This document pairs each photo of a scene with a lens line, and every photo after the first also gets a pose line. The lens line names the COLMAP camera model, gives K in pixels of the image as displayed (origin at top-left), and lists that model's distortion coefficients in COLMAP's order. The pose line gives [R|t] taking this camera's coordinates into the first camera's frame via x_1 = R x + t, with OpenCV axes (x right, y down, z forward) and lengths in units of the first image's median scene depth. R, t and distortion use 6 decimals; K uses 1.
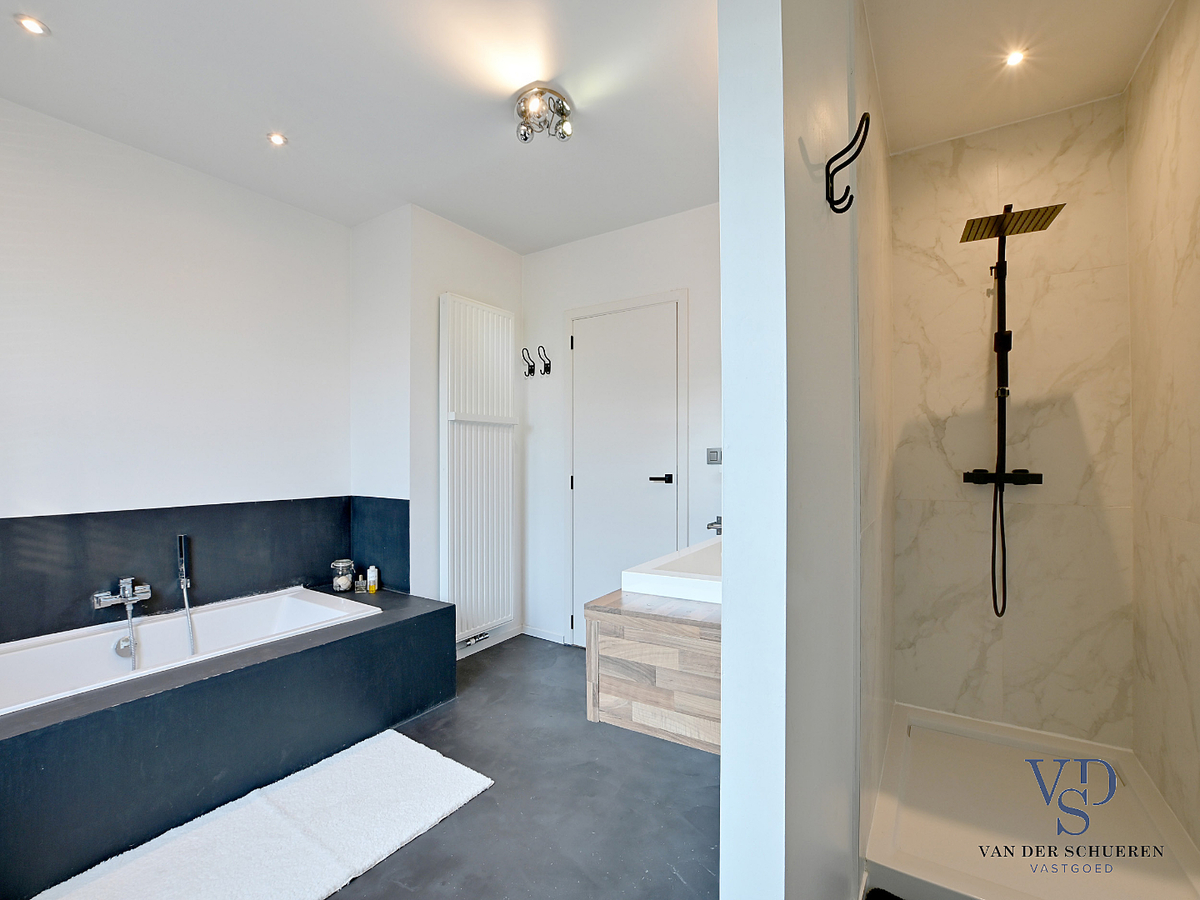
lens RADIAL K [[525.7, 0, 600.2], [0, 525.7, 448.5], [0, 0, 1]] dist [-0.033378, 0.004894]
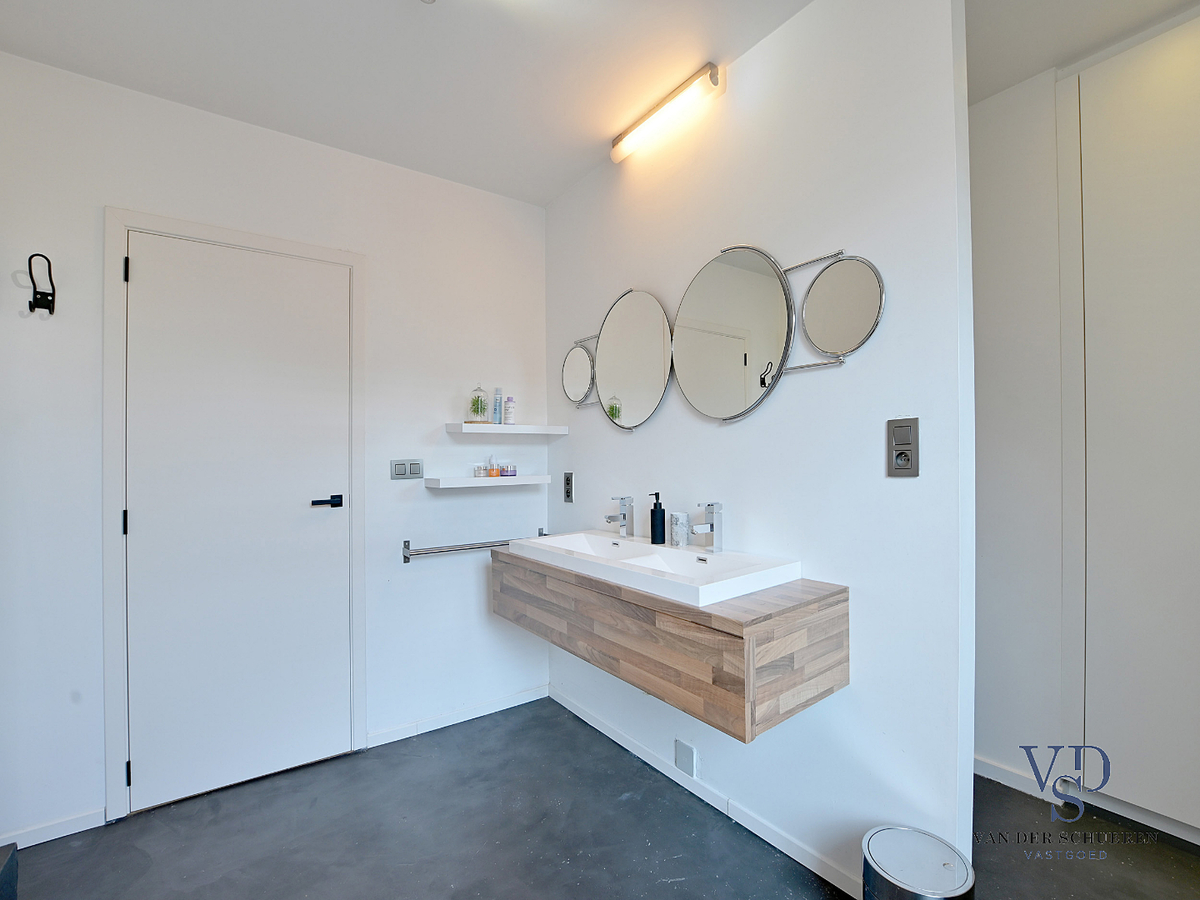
lens RADIAL K [[525.7, 0, 599.7], [0, 525.7, 461.8], [0, 0, 1]] dist [-0.033378, 0.004894]
pose [[0.366584, -0.003059, 0.930380, -1.048520], [0.005950, 0.999982, 0.000944, 0.007923], [-0.930366, 0.005190, 0.366595, 0.949422]]
